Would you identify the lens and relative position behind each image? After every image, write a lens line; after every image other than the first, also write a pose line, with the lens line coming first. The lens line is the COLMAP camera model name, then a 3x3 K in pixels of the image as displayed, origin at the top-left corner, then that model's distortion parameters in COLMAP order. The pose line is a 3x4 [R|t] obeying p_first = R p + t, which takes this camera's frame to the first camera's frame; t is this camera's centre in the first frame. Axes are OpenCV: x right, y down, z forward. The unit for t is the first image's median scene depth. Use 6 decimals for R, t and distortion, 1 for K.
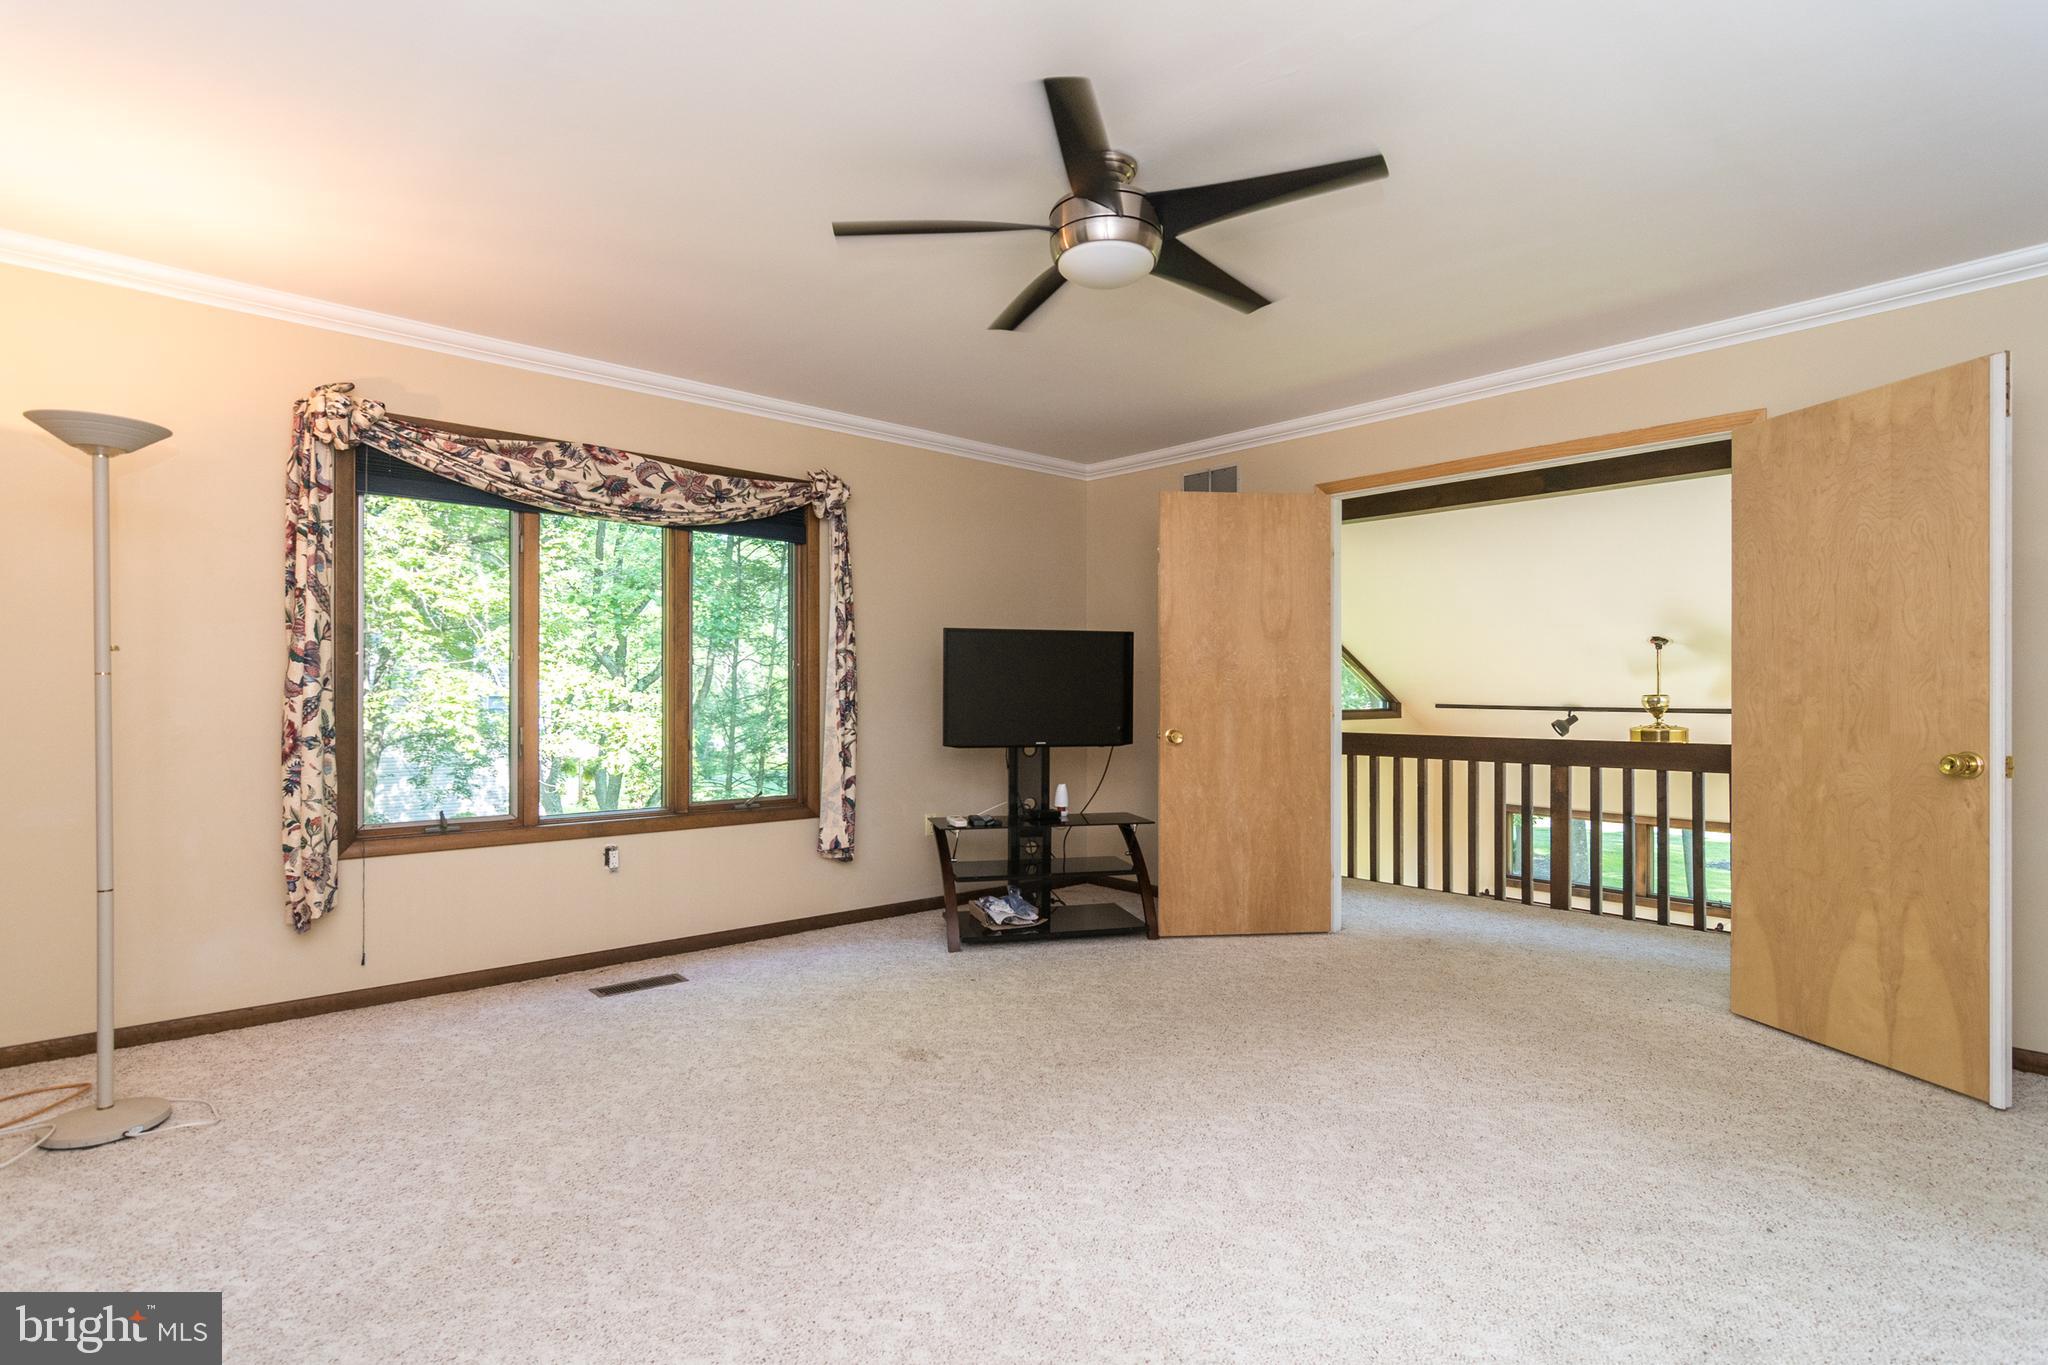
lens RADIAL K [[1014.5, 0, 1037.5], [0, 1014.5, 684.9], [0, 0, 1]] dist [-0.002605, 0.000776]
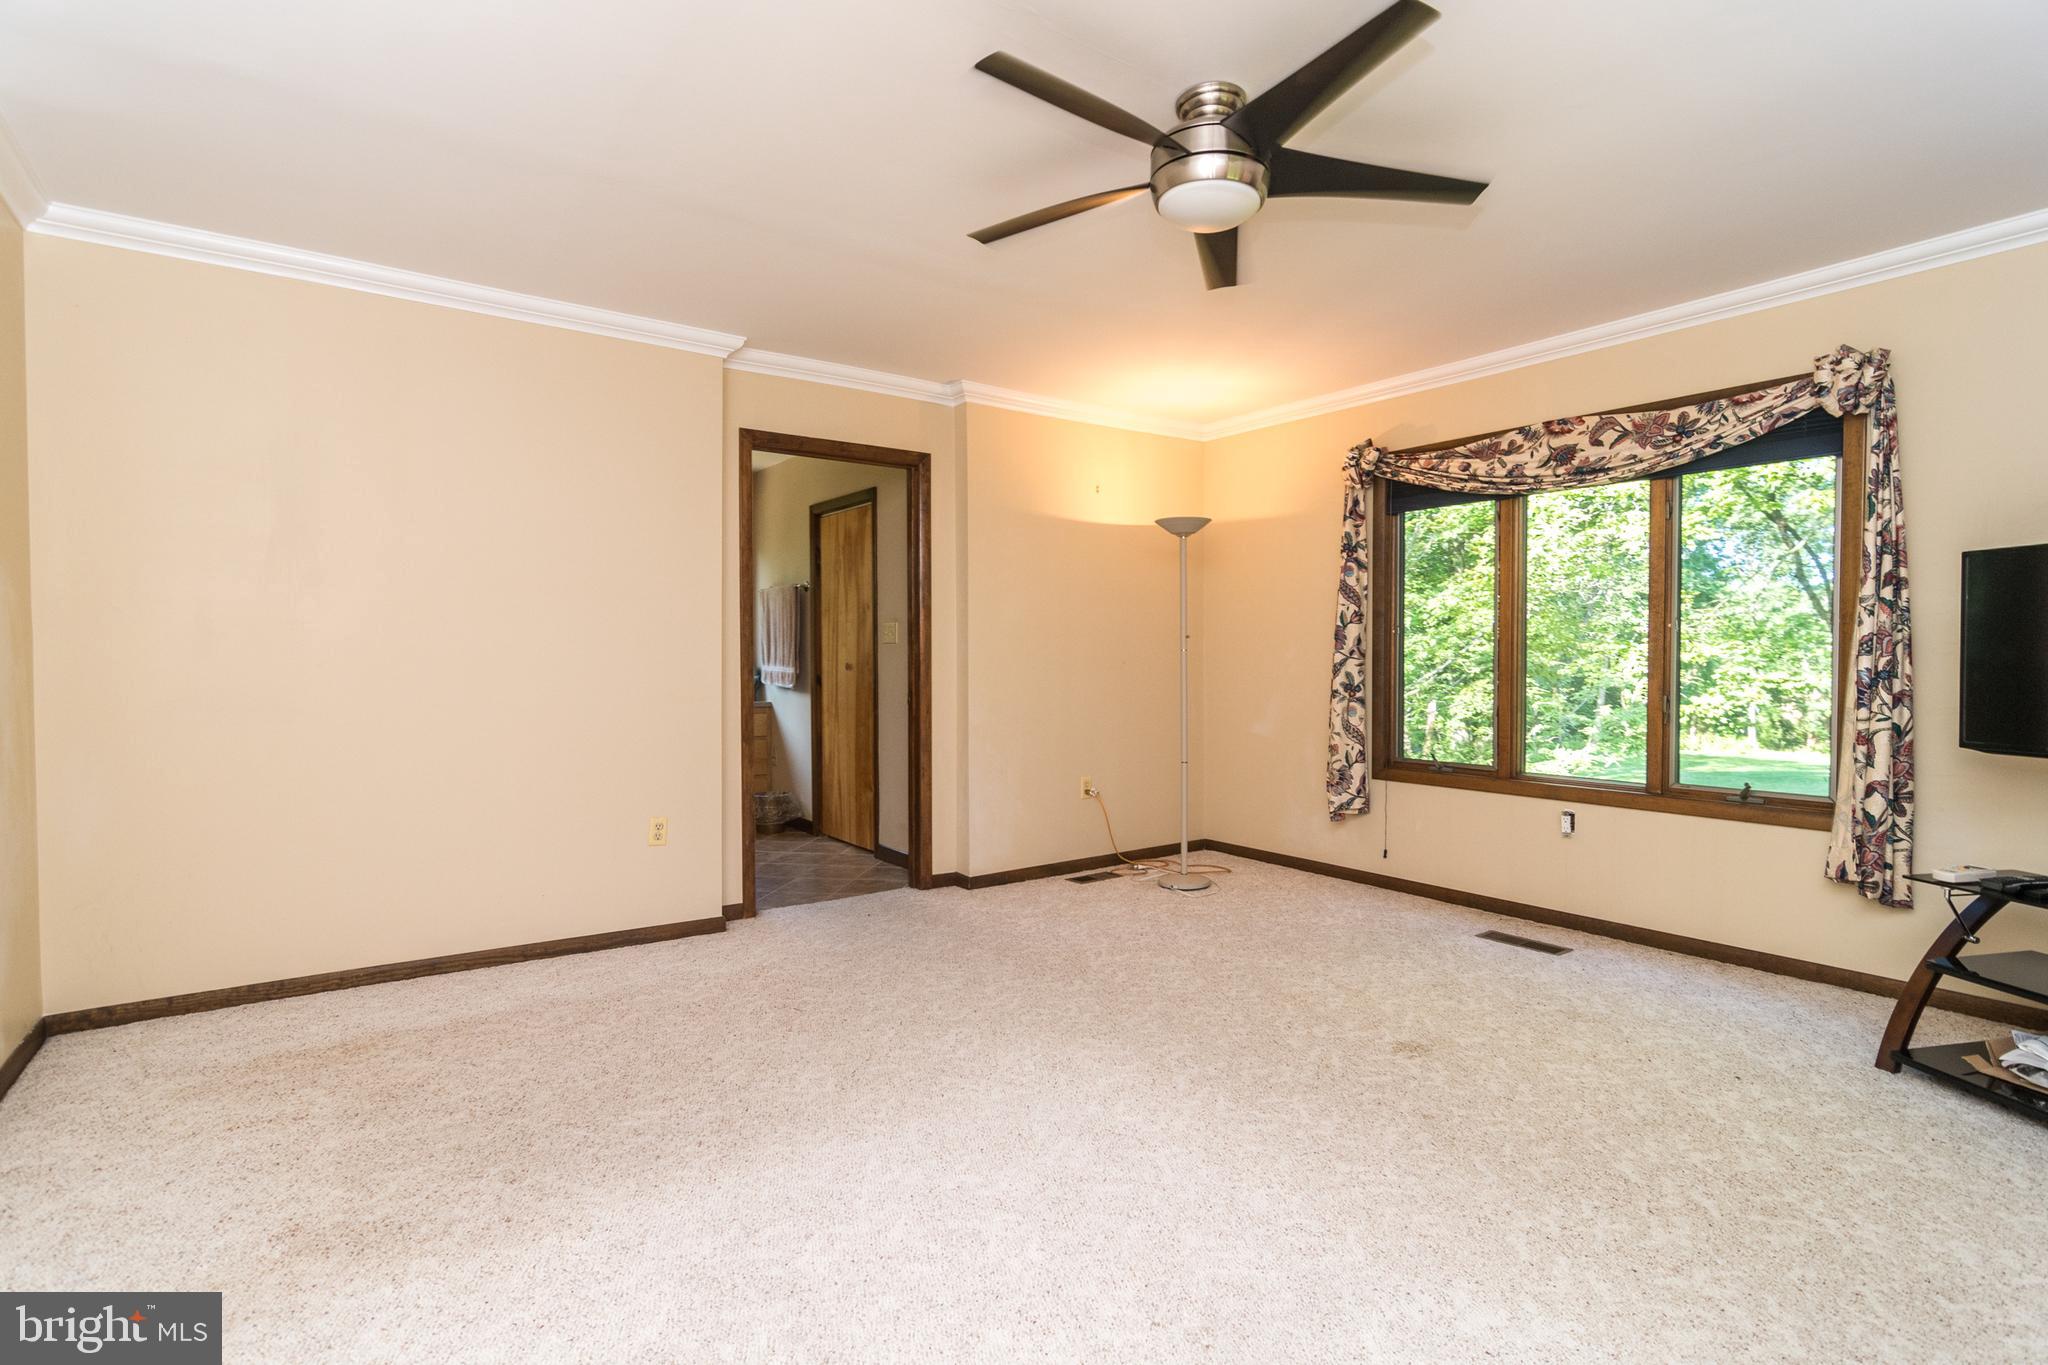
lens RADIAL K [[1014.5, 0, 1037.5], [0, 1014.5, 684.9], [0, 0, 1]] dist [-0.002605, 0.000776]
pose [[-0.112835, 0.024762, -0.993305, 0.659109], [0.008725, 0.999676, 0.023929, 0.003512], [0.993575, -0.005967, -0.113015, 0.600245]]
